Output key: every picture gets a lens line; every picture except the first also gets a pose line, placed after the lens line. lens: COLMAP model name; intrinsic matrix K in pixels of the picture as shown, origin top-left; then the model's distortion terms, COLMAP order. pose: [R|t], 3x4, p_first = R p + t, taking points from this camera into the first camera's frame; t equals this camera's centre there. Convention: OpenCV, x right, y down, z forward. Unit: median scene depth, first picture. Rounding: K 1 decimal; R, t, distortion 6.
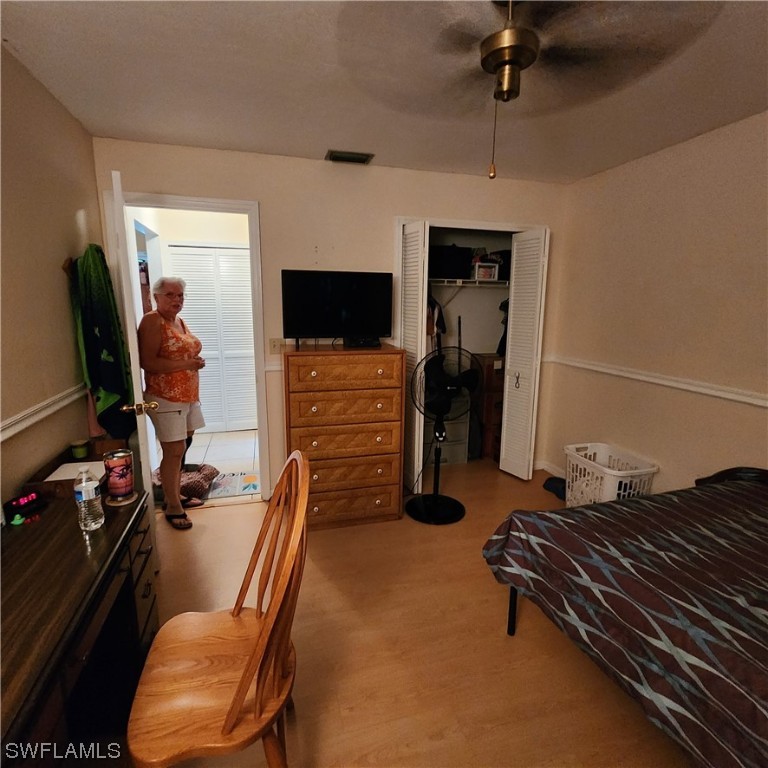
lens RADIAL K [[419.4, 0, 381.7], [0, 419.4, 382.3], [0, 0, 1]] dist [0.001043, -0.001948]
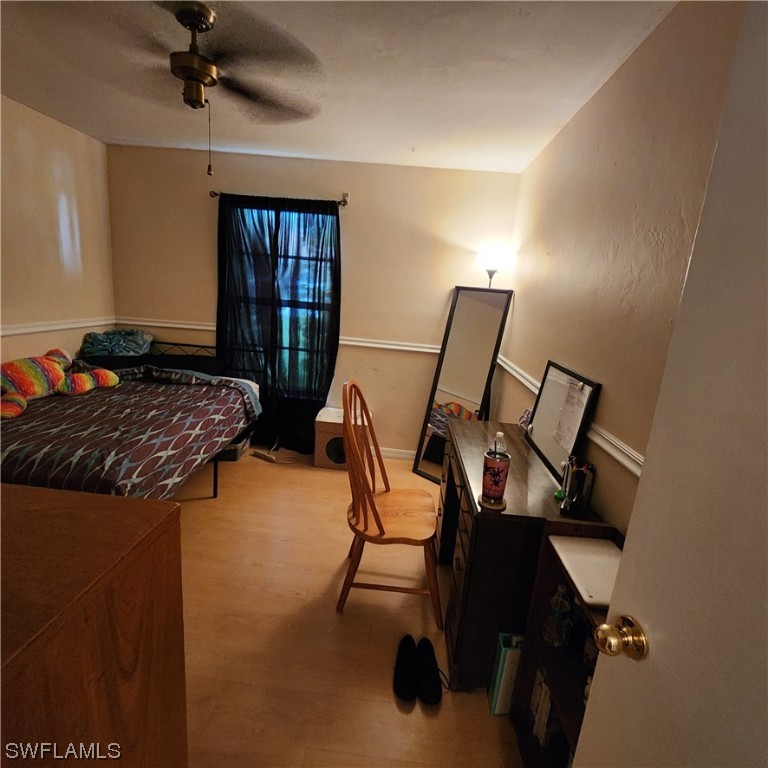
lens RADIAL K [[419.4, 0, 381.7], [0, 419.4, 382.3], [0, 0, 1]] dist [0.001043, -0.001948]
pose [[-0.935130, -0.158188, 0.317030, -0.632438], [-0.022093, 0.919090, 0.393428, -0.349191], [-0.353615, 0.360902, -0.862963, 1.828007]]
